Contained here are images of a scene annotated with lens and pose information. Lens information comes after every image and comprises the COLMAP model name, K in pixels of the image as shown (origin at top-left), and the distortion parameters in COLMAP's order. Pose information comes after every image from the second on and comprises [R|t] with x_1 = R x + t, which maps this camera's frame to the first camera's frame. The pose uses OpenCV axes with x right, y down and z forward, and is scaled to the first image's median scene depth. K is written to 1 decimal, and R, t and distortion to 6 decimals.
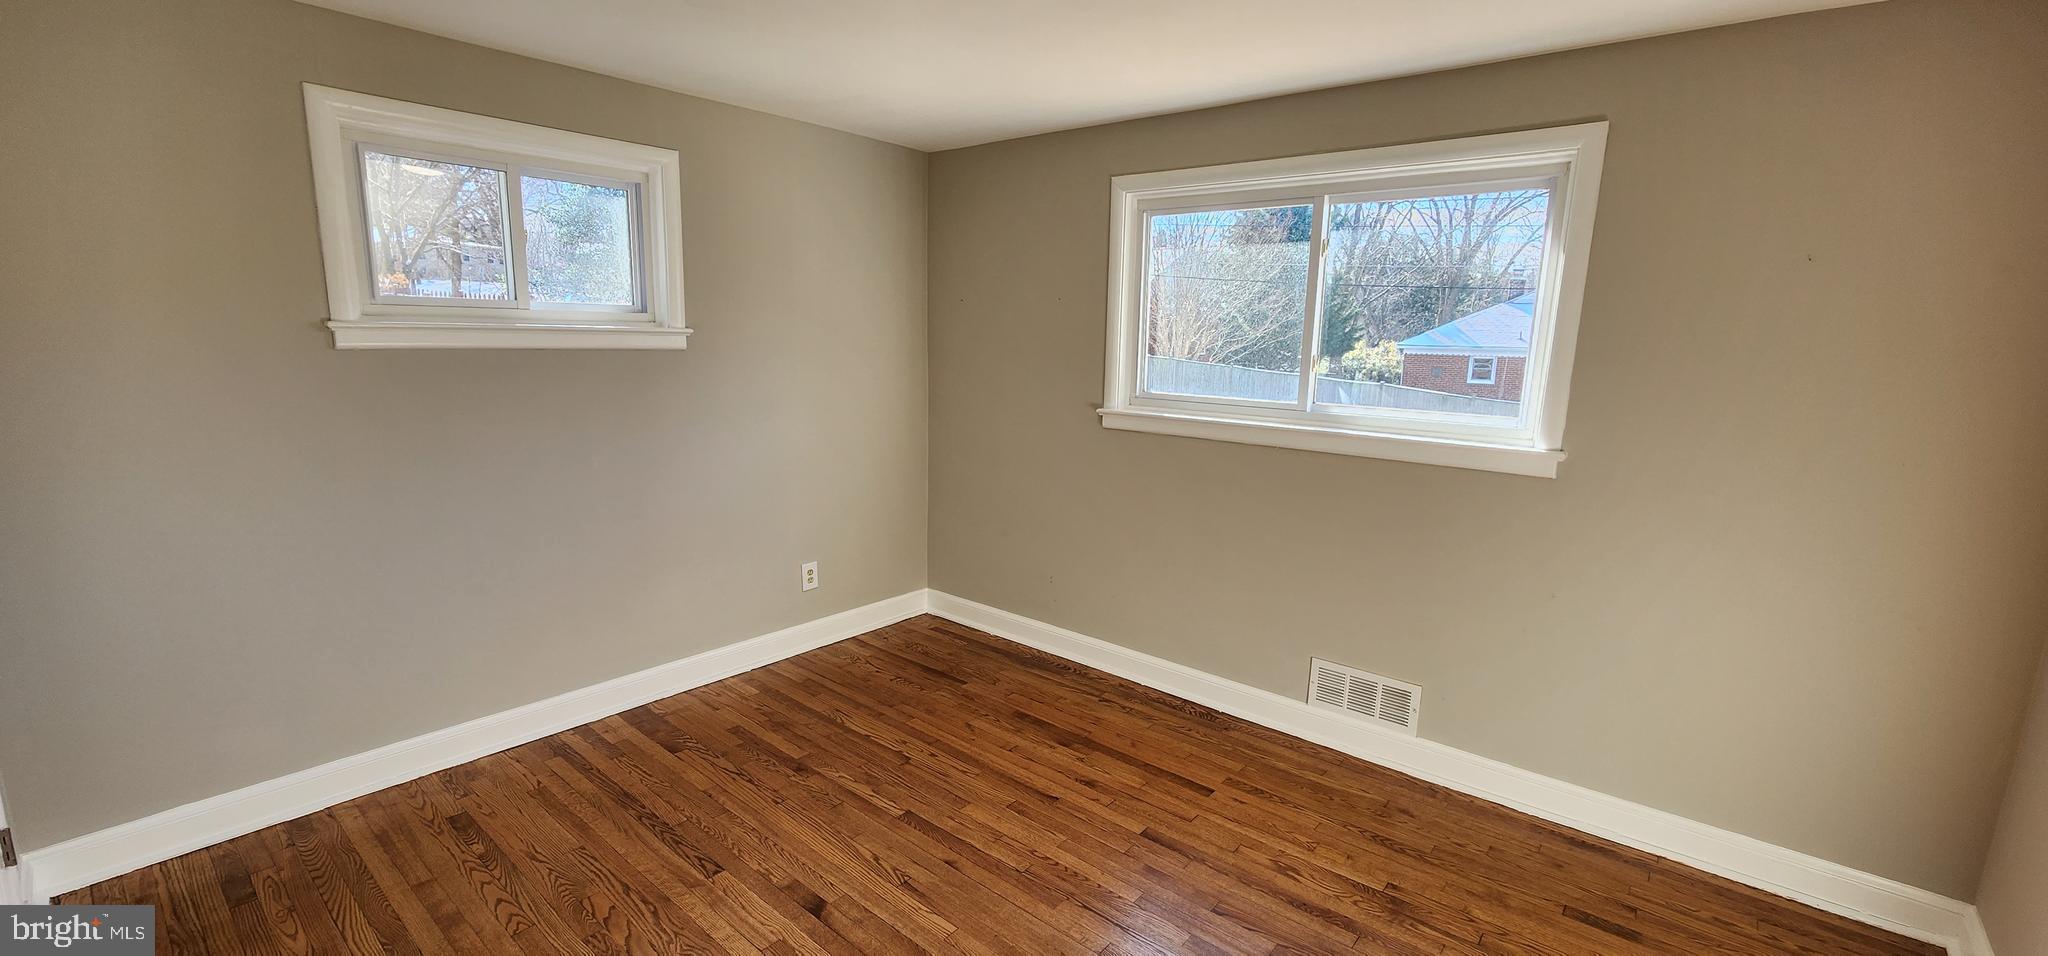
lens RADIAL K [[840.8, 0, 1017.7], [0, 840.8, 490.2], [0, 0, 1]] dist [0.001311, -0.000111]
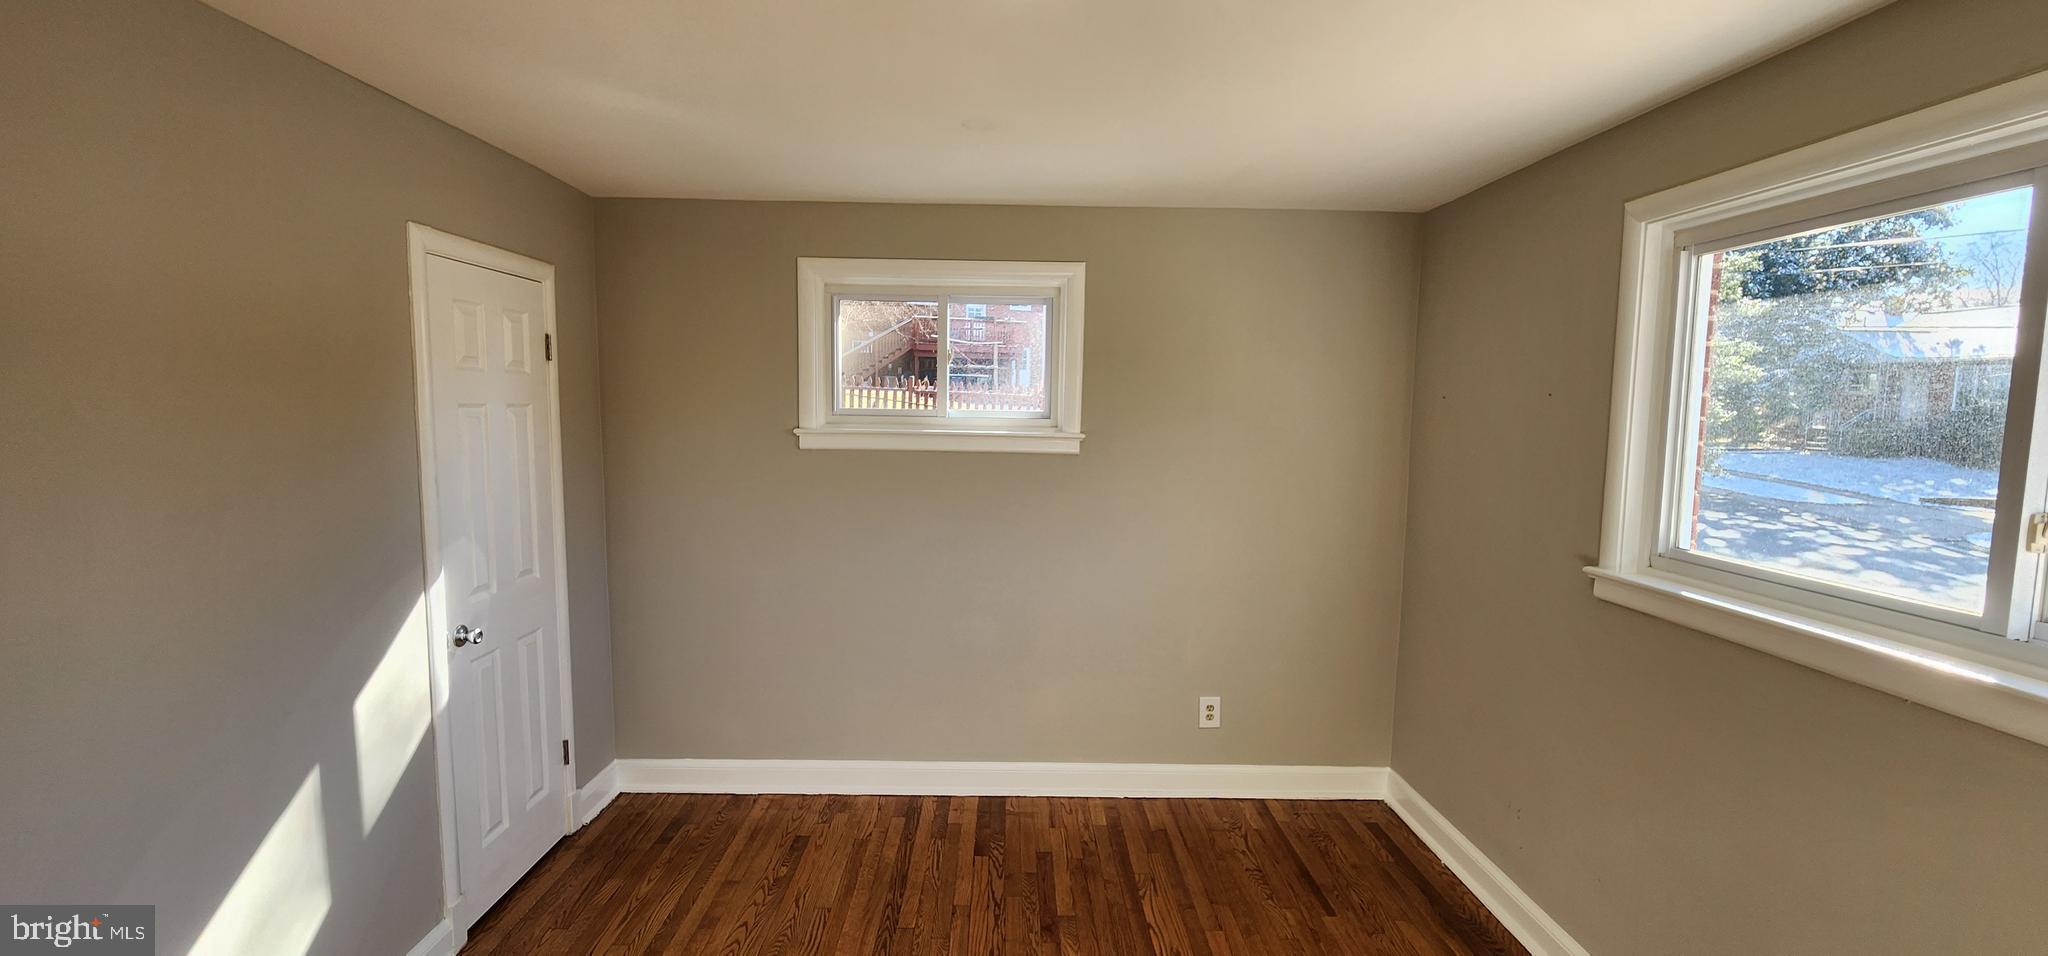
lens RADIAL K [[840.8, 0, 1017.7], [0, 840.8, 490.2], [0, 0, 1]] dist [0.001311, -0.000111]
pose [[0.656419, 0.063233, -0.751742, 0.317419], [-0.141459, 0.989123, -0.040321, -0.075269], [0.741015, 0.132808, 0.658224, 0.296676]]
